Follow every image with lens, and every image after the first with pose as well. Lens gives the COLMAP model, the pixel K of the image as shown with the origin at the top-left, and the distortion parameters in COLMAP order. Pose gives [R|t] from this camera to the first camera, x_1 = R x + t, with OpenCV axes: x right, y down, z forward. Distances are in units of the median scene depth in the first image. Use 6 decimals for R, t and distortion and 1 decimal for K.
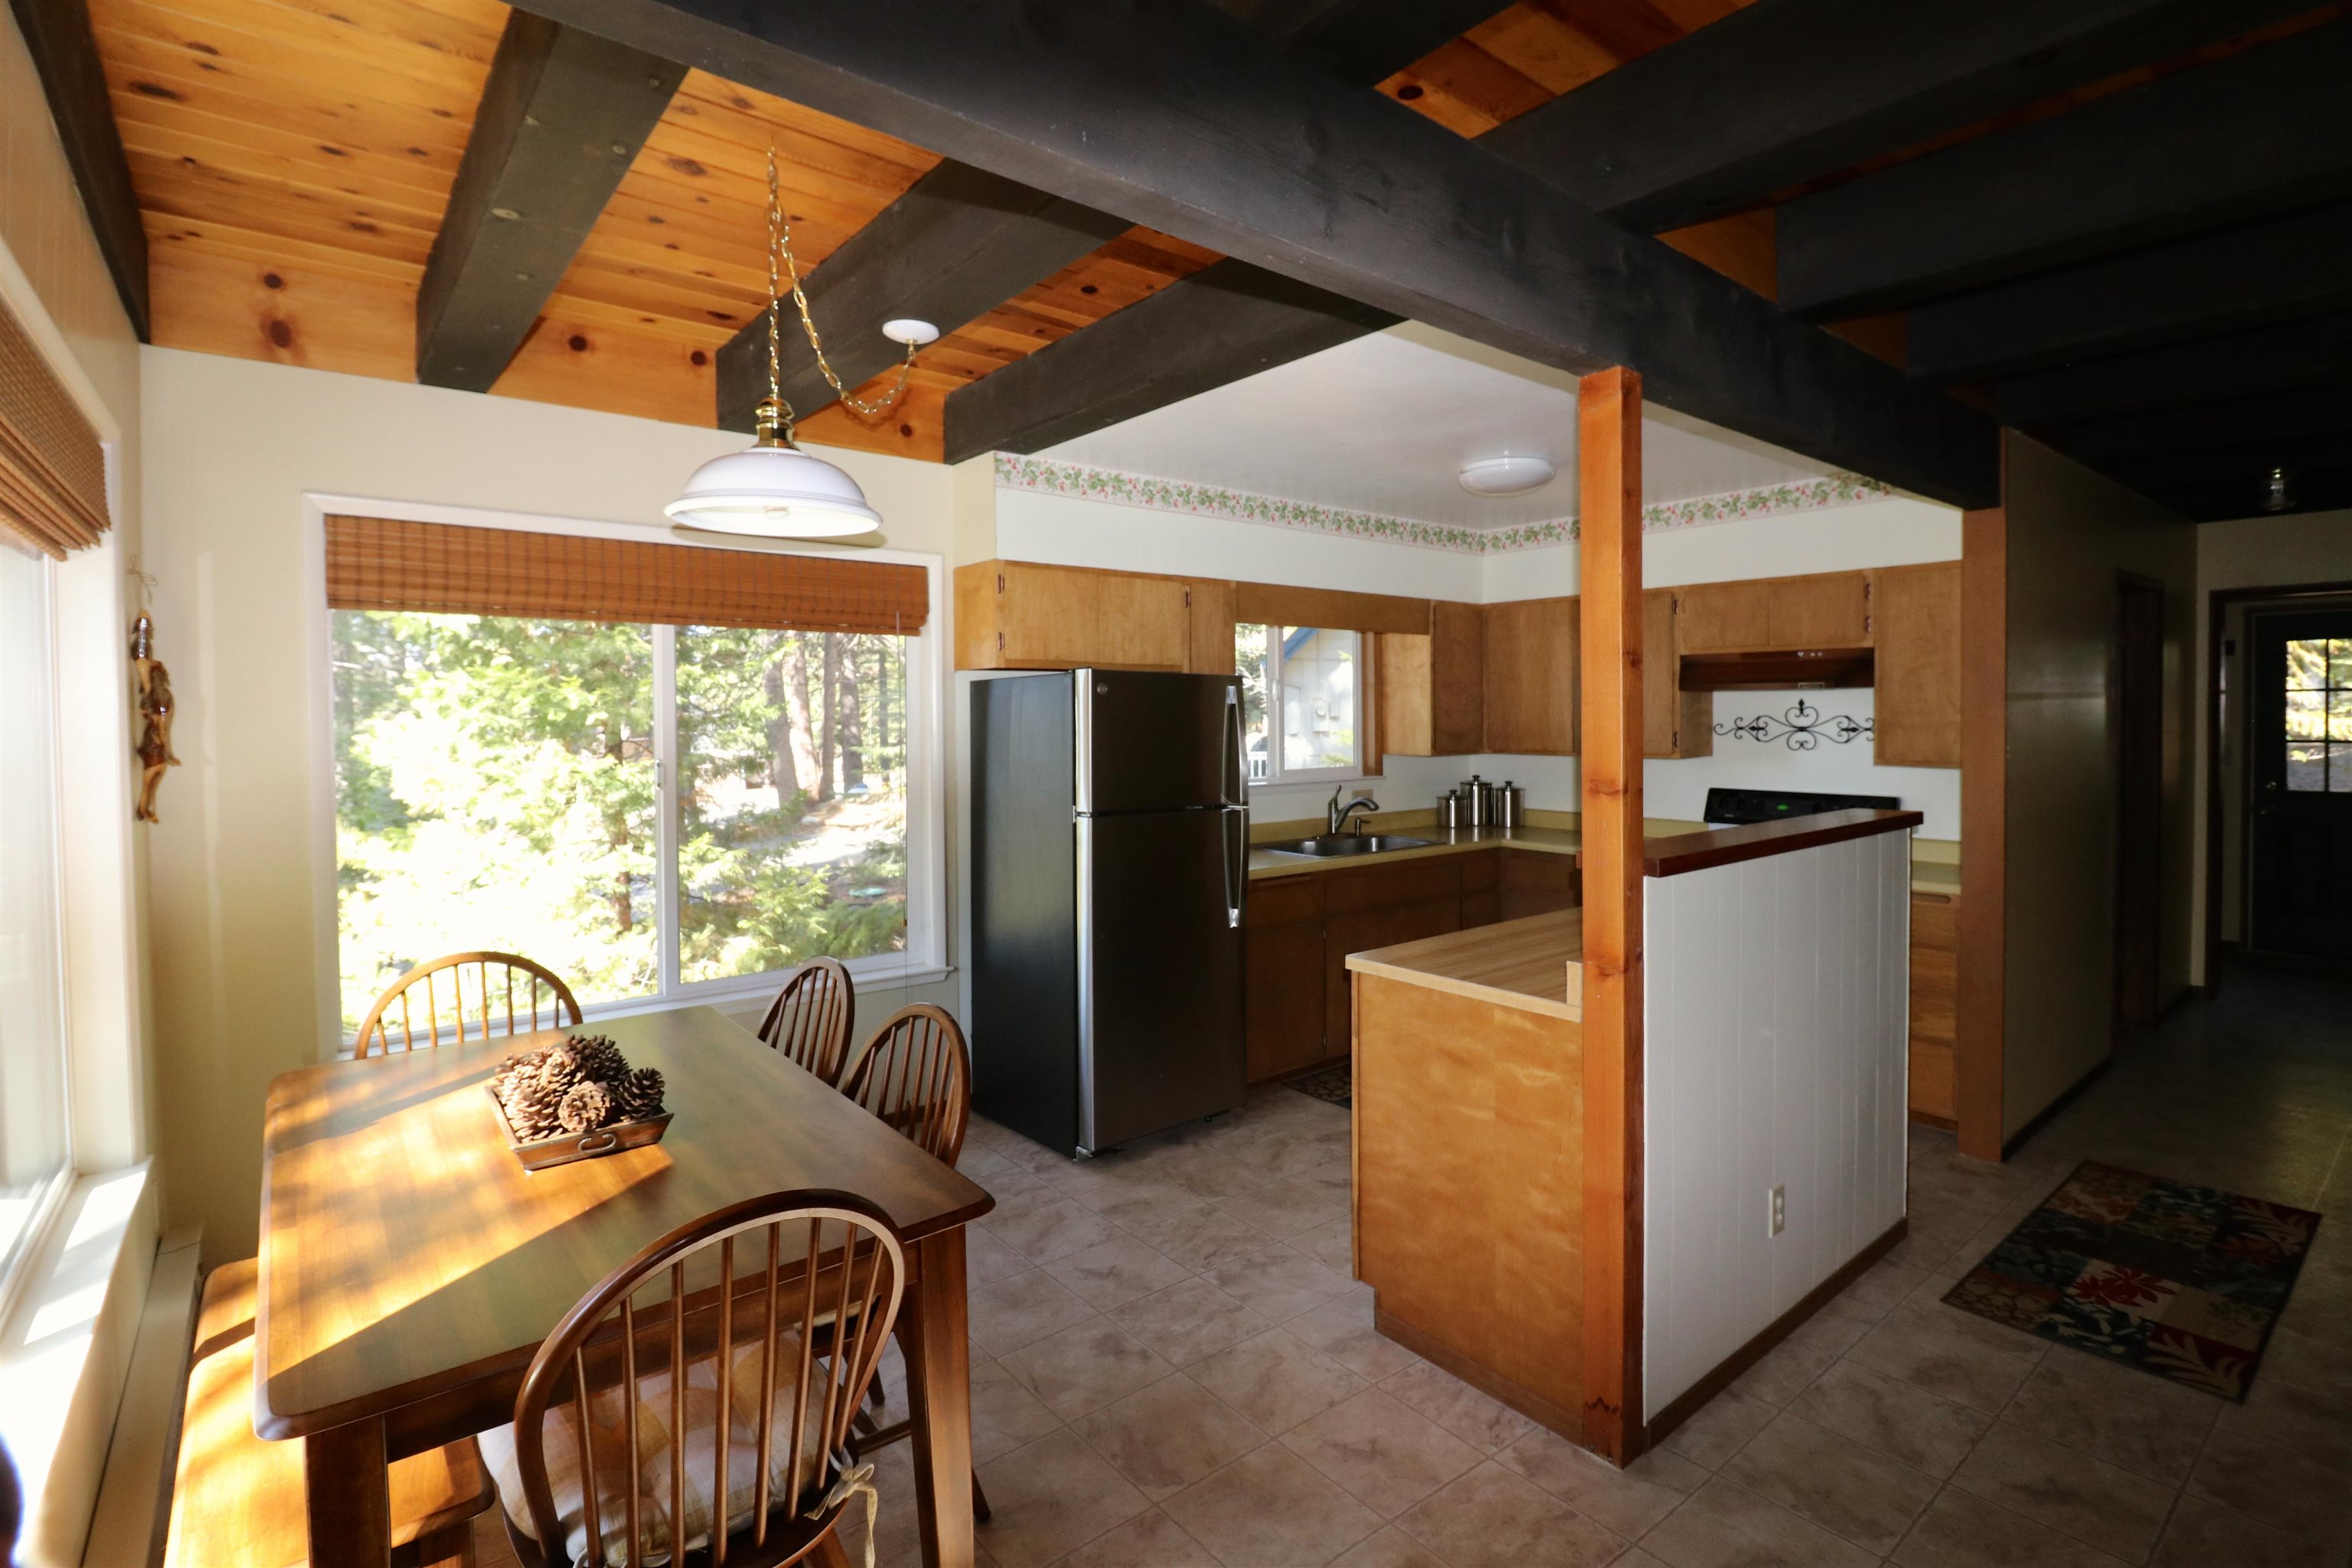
lens RADIAL K [[1102.9, 0, 1168.9], [0, 1102.9, 741.6], [0, 0, 1]] dist [-0.000300, -0.012132]
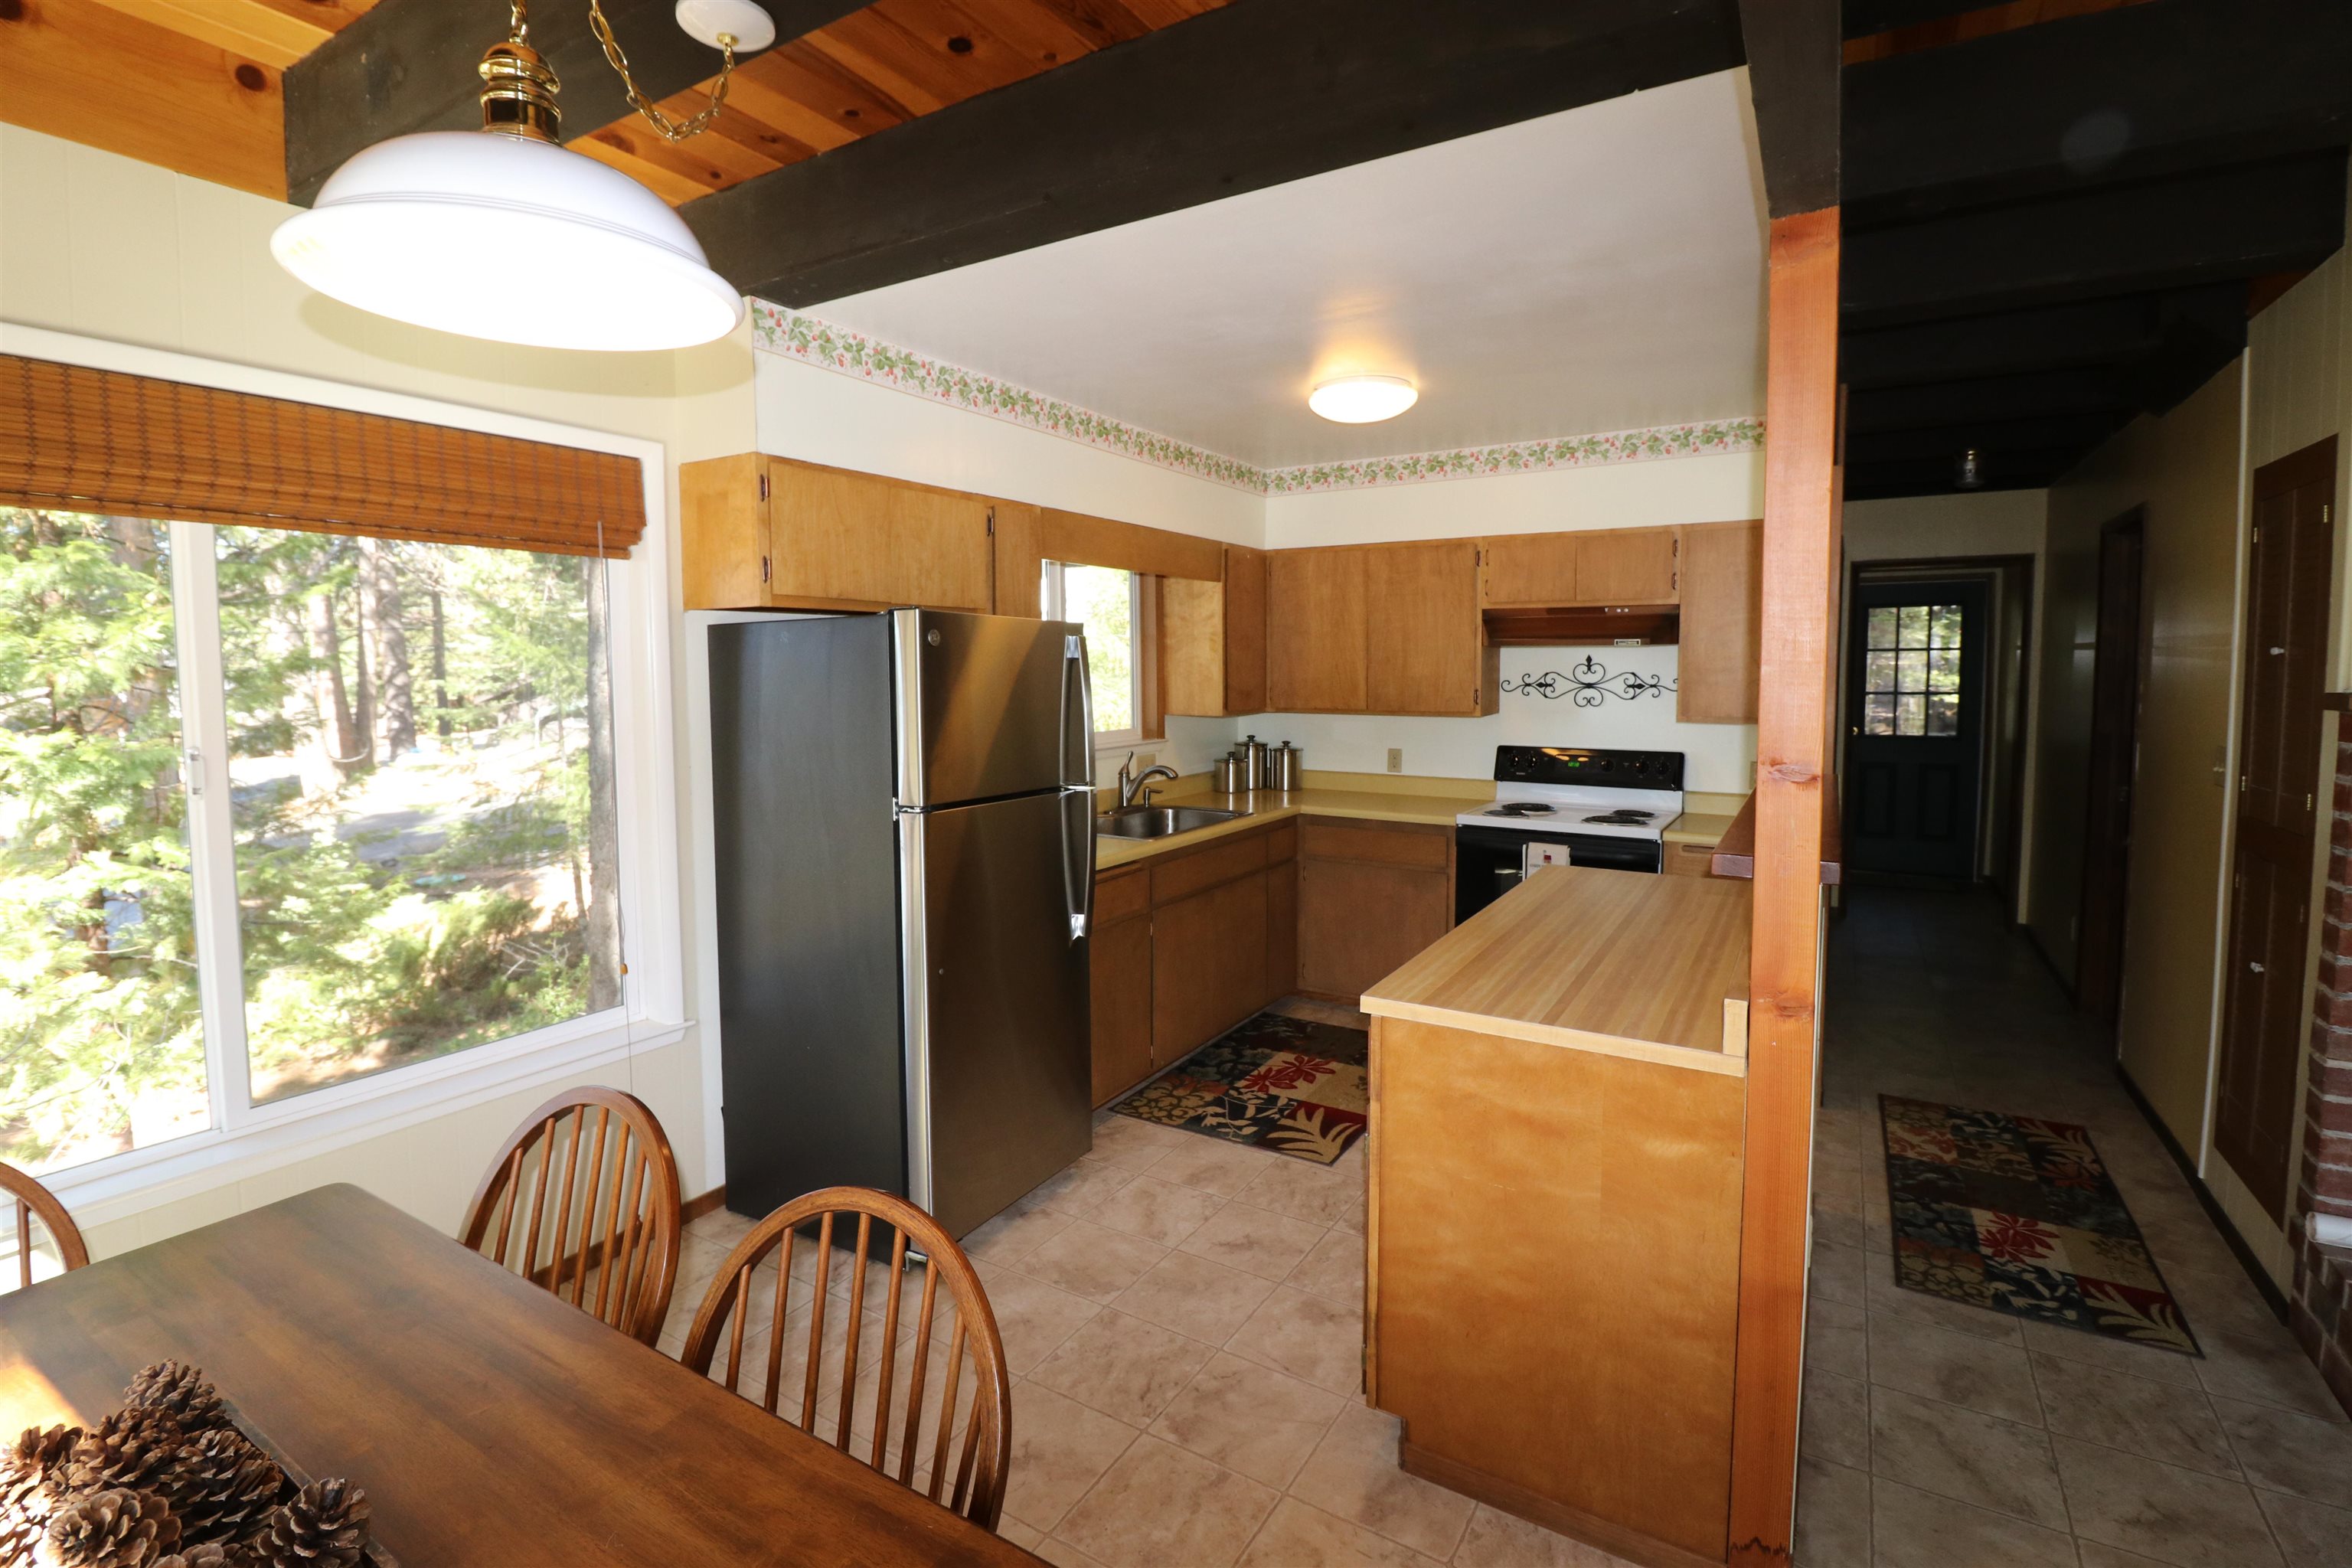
lens RADIAL K [[1082.9, 0, 1165.8], [0, 1082.9, 745.8], [0, 0, 1]] dist [0.001003, -0.014256]
pose [[0.941909, -0.022592, 0.335106, -0.153100], [0.006324, 0.998751, 0.049557, -0.010321], [-0.335808, -0.044559, 0.940876, 0.259974]]
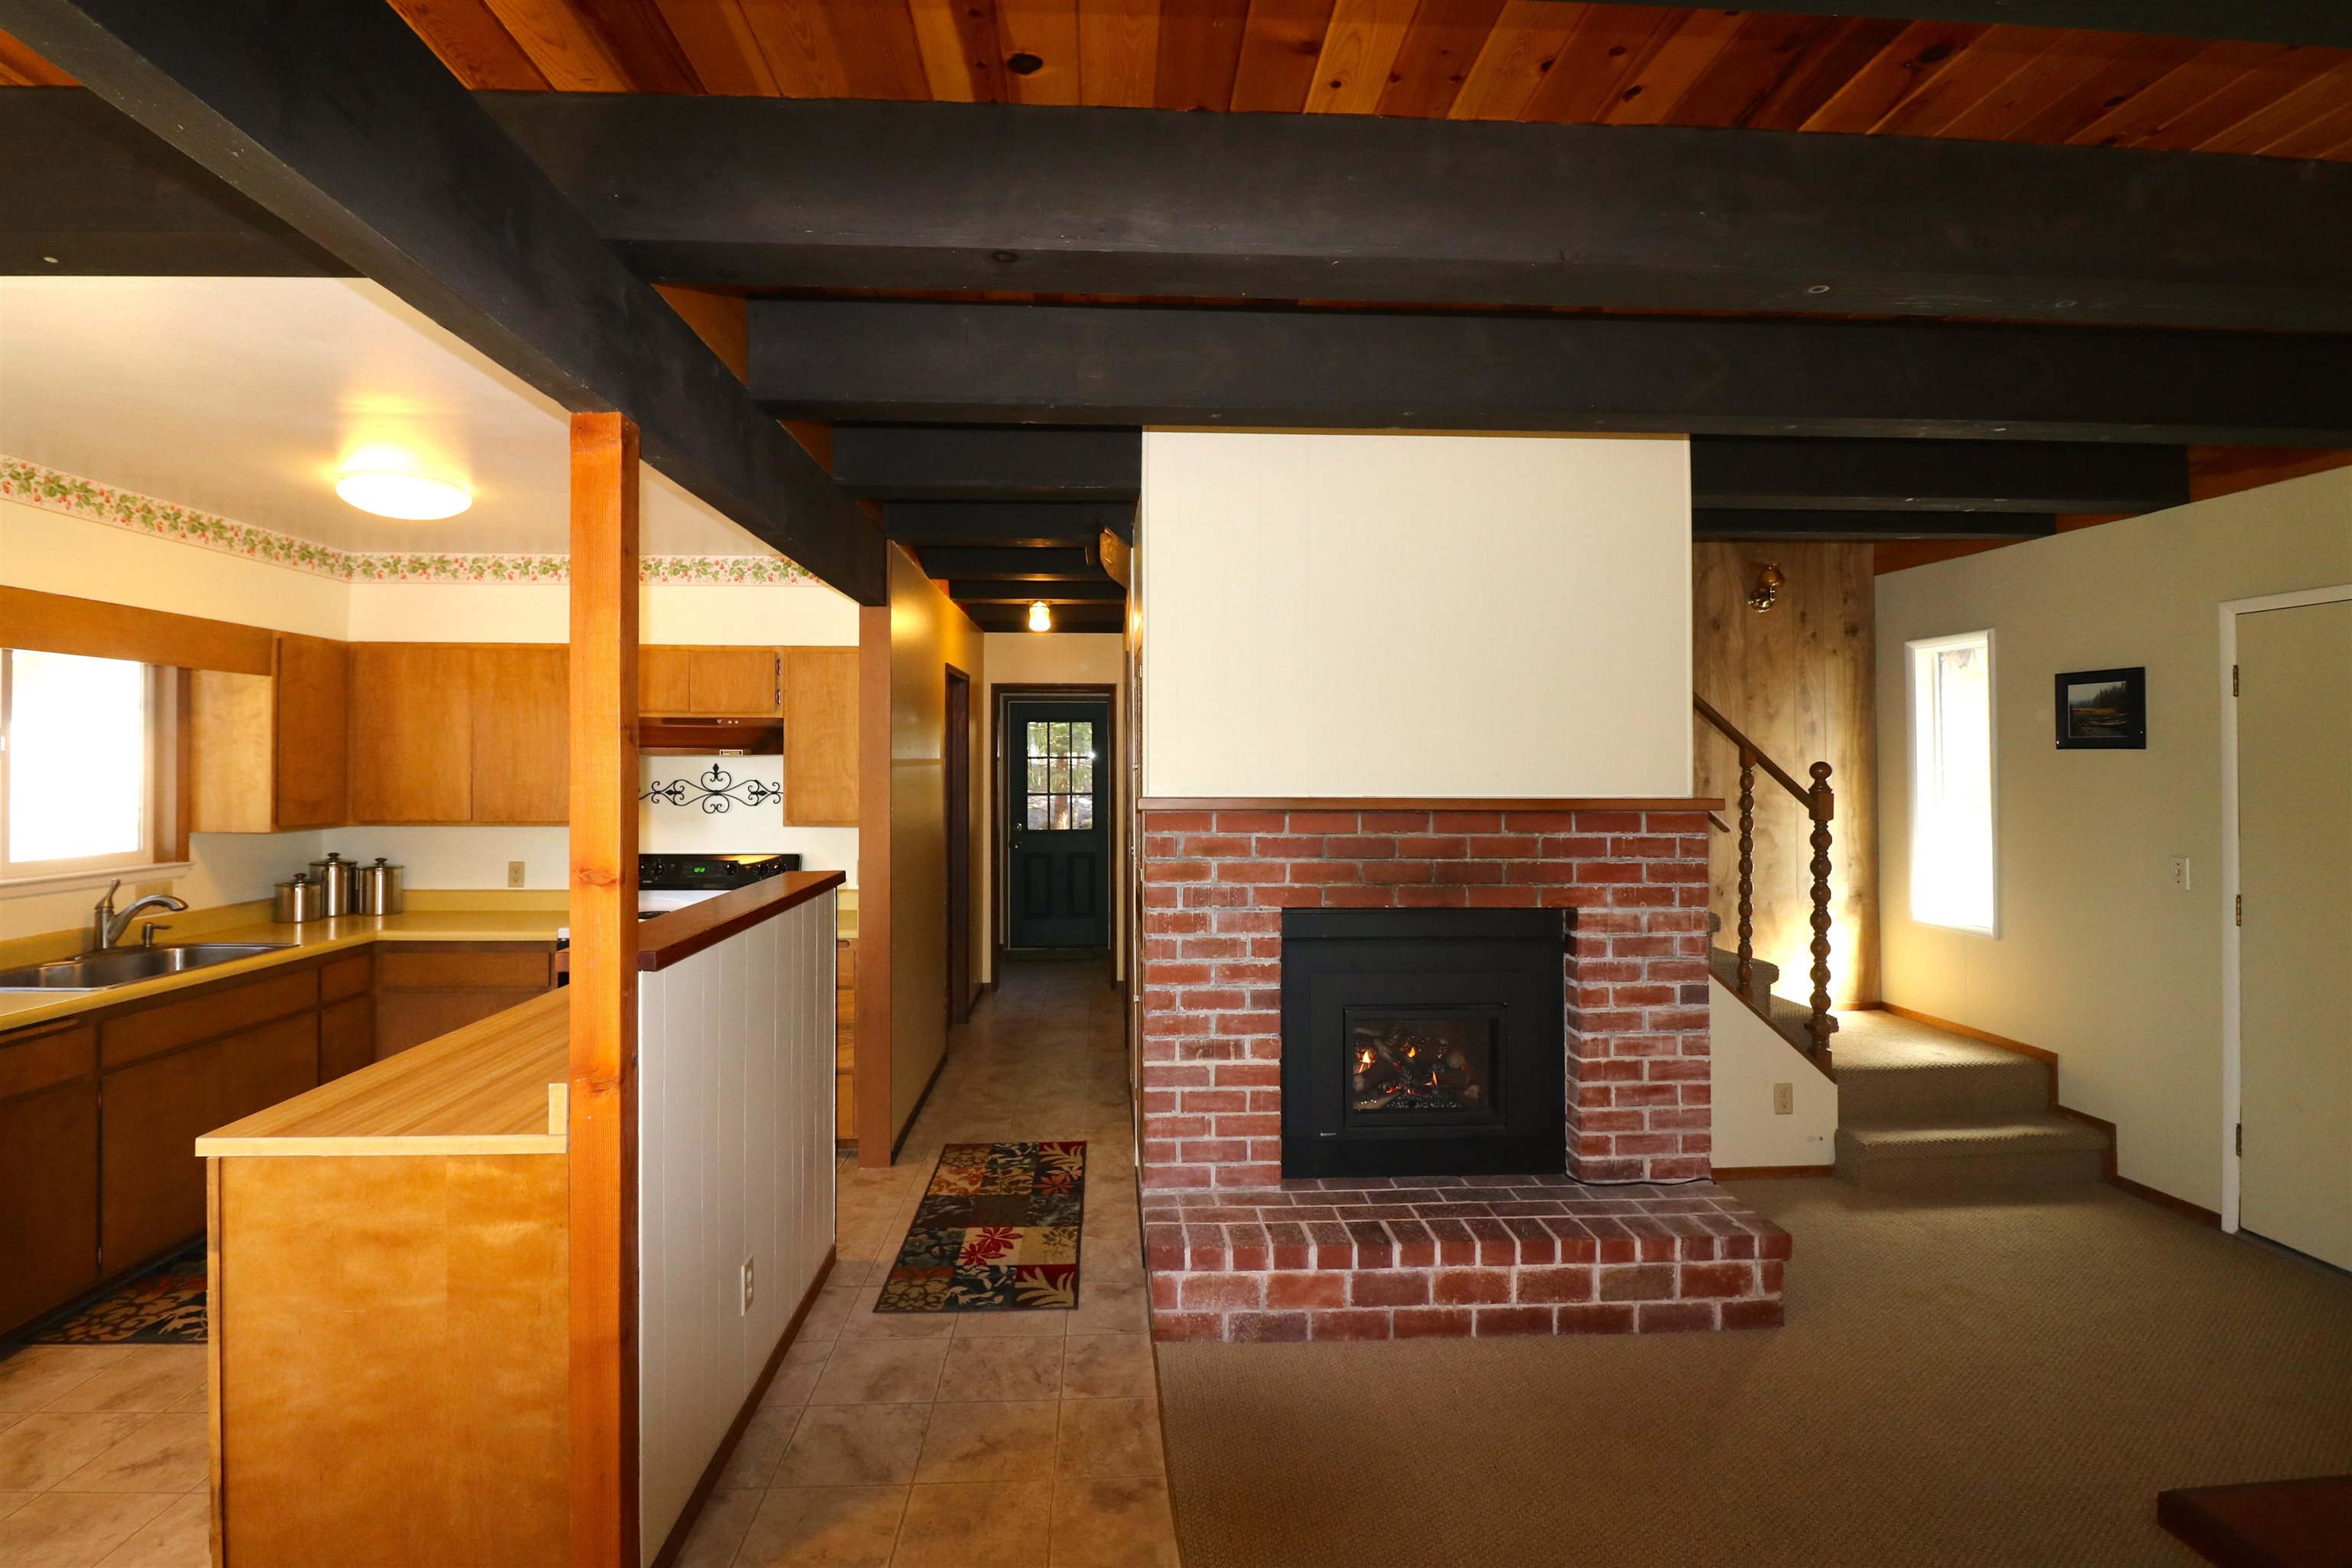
lens RADIAL K [[1109.4, 0, 1160.4], [0, 1109.4, 744.9], [0, 0, 1]] dist [0.000203, -0.012437]
pose [[0.583773, 0.021175, 0.811640, -0.038802], [0.015061, 0.999205, -0.036901, -0.014866], [-0.811777, 0.033766, 0.582991, 0.064457]]
